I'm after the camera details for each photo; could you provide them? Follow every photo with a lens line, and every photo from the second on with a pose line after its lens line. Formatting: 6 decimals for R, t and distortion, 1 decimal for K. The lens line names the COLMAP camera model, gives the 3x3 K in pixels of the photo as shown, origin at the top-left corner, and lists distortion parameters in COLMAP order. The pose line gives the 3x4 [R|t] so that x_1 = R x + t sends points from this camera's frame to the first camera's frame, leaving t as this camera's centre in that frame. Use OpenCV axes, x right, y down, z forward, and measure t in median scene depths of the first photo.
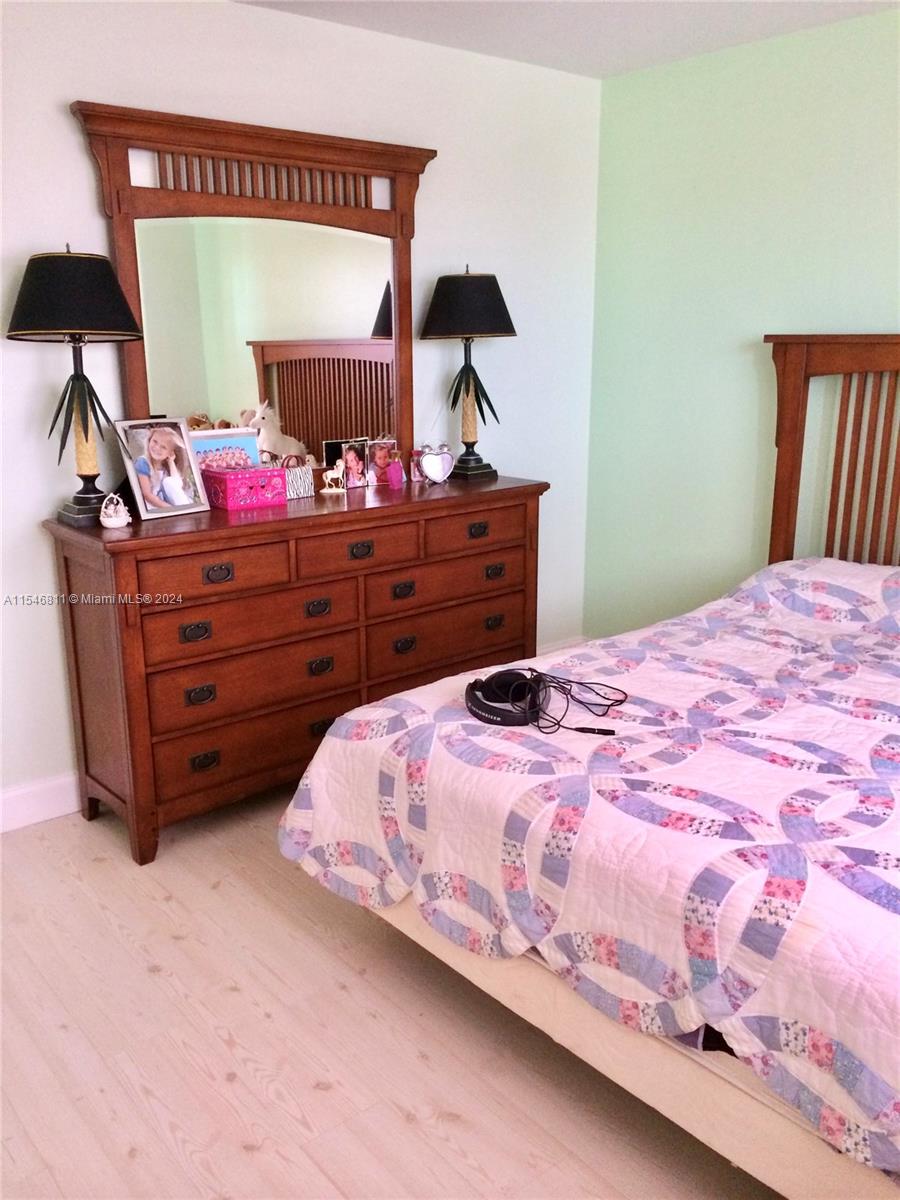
lens RADIAL K [[1025.9, 0, 446.8], [0, 1025.9, 600.1], [0, 0, 1]] dist [0.089286, -0.113162]
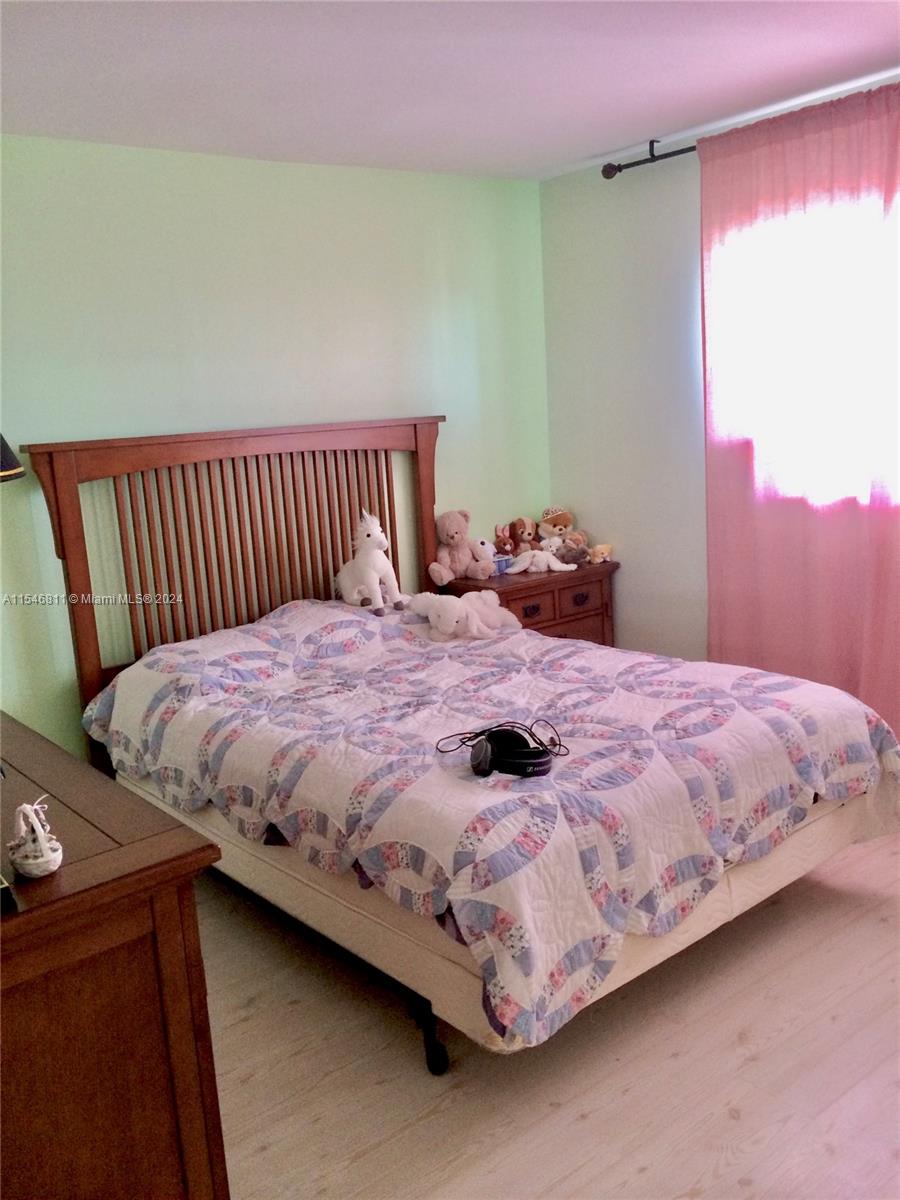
lens RADIAL K [[1025.9, 0, 446.8], [0, 1025.9, 600.1], [0, 0, 1]] dist [0.089286, -0.113162]
pose [[0.011736, -0.190384, 0.981640, -0.890912], [0.312943, 0.933090, 0.177227, -0.246516], [-0.949700, 0.305117, 0.070530, 0.882787]]
